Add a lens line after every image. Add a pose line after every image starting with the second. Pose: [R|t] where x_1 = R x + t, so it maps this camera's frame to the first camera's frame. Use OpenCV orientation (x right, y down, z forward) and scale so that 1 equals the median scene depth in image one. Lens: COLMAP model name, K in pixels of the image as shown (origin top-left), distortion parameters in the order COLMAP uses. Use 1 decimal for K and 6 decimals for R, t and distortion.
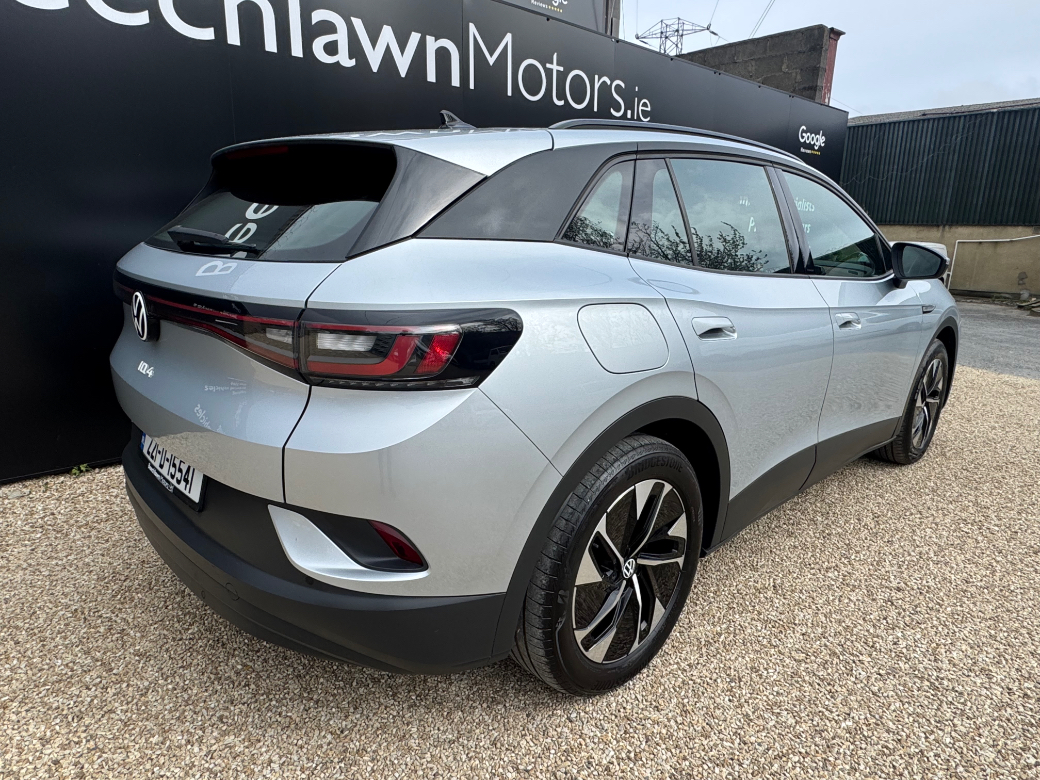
lens RADIAL K [[642.4, 0, 515.0], [0, 642.4, 387.4], [0, 0, 1]] dist [-0.005810, 0.003558]
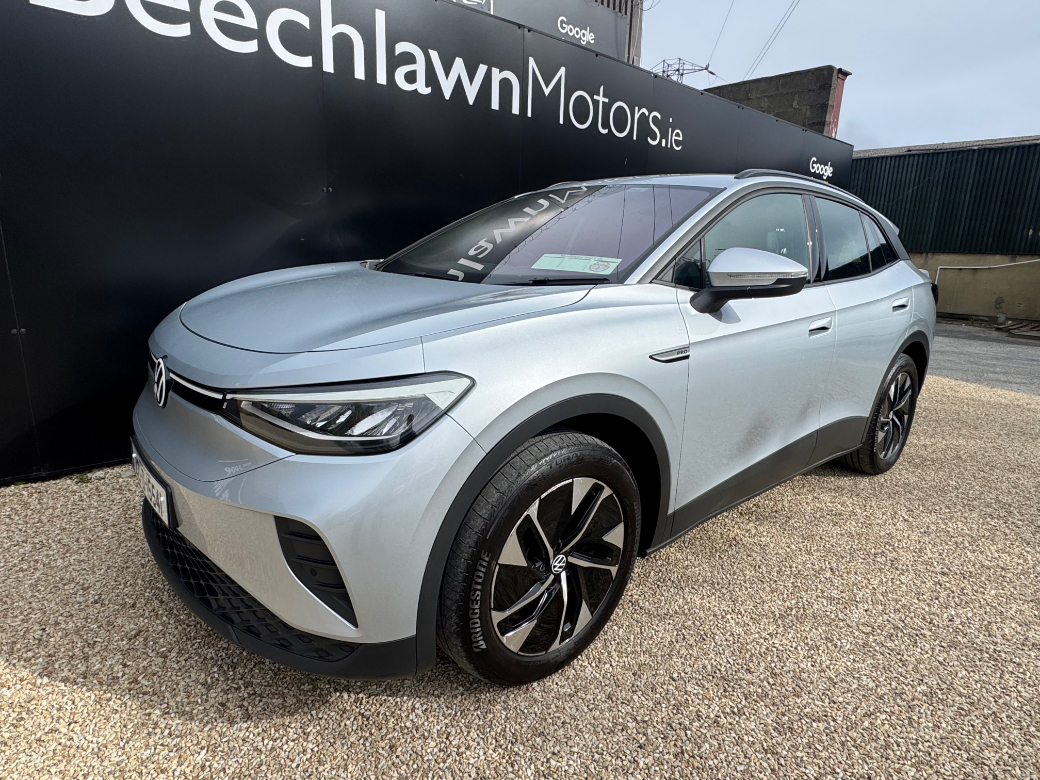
lens RADIAL K [[594.2, 0, 515.8], [0, 594.2, 389.7], [0, 0, 1]] dist [-0.001196, -0.000519]
pose [[0.999802, 0.019532, -0.003734, -0.125356], [-0.019571, 0.999753, -0.010532, 0.022382], [0.003528, 0.010603, 0.999938, -0.021836]]
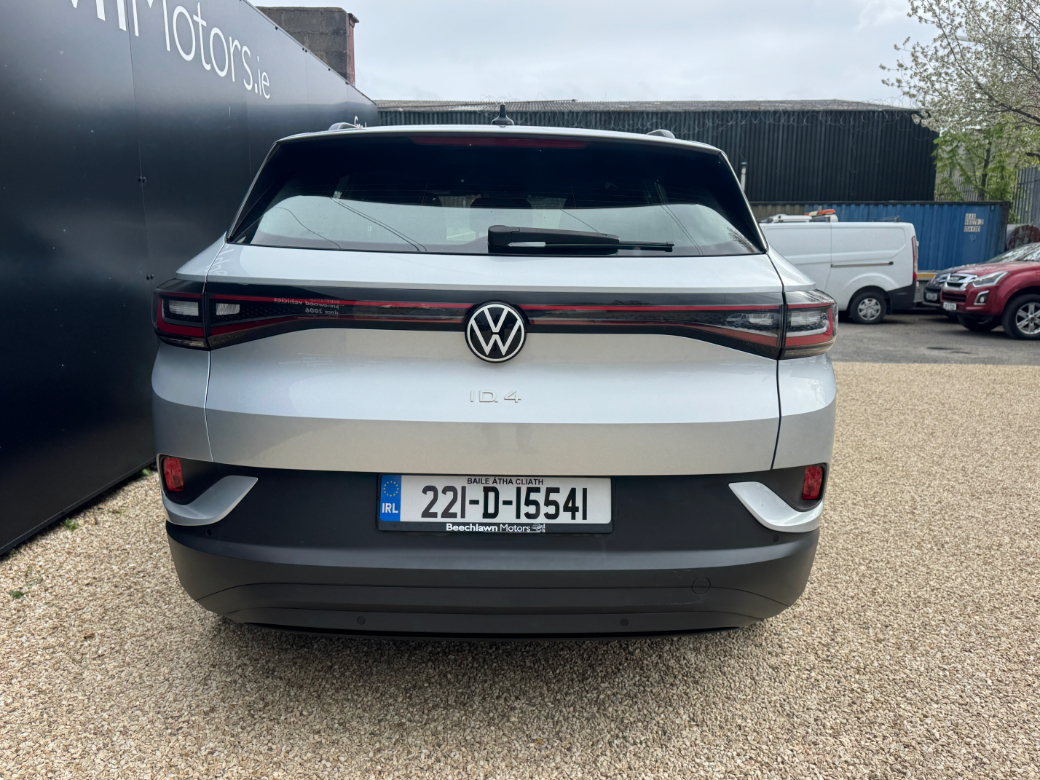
lens RADIAL K [[823.1, 0, 526.1], [0, 823.1, 389.6], [0, 0, 1]] dist [0.003522, -0.002603]
pose [[0.673479, -0.152219, 0.723364, -0.813607], [0.188943, 0.981510, 0.030629, -0.036044], [-0.714651, 0.116047, 0.689787, 0.156621]]
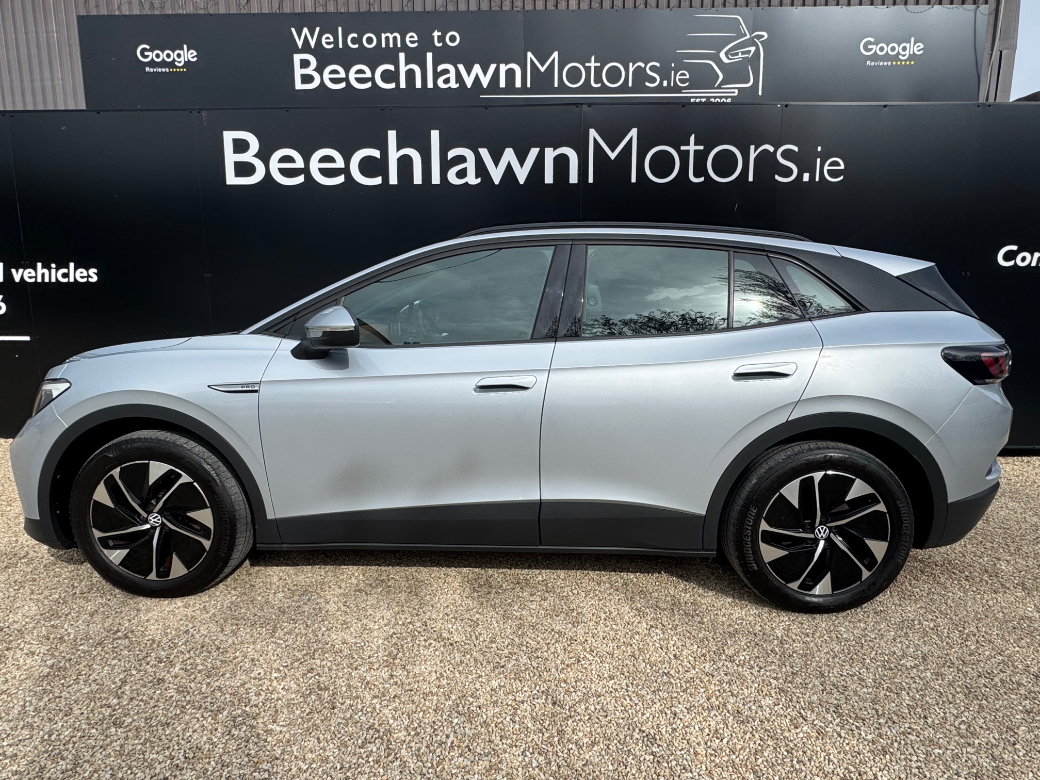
lens RADIAL K [[594.2, 0, 511.7], [0, 594.2, 387.0], [0, 0, 1]] dist [-0.001196, -0.000519]
pose [[0.724476, 0.087965, -0.683664, 0.961748], [-0.158418, 0.986523, -0.040941, -0.057476], [0.670849, 0.137965, 0.728647, 0.282402]]
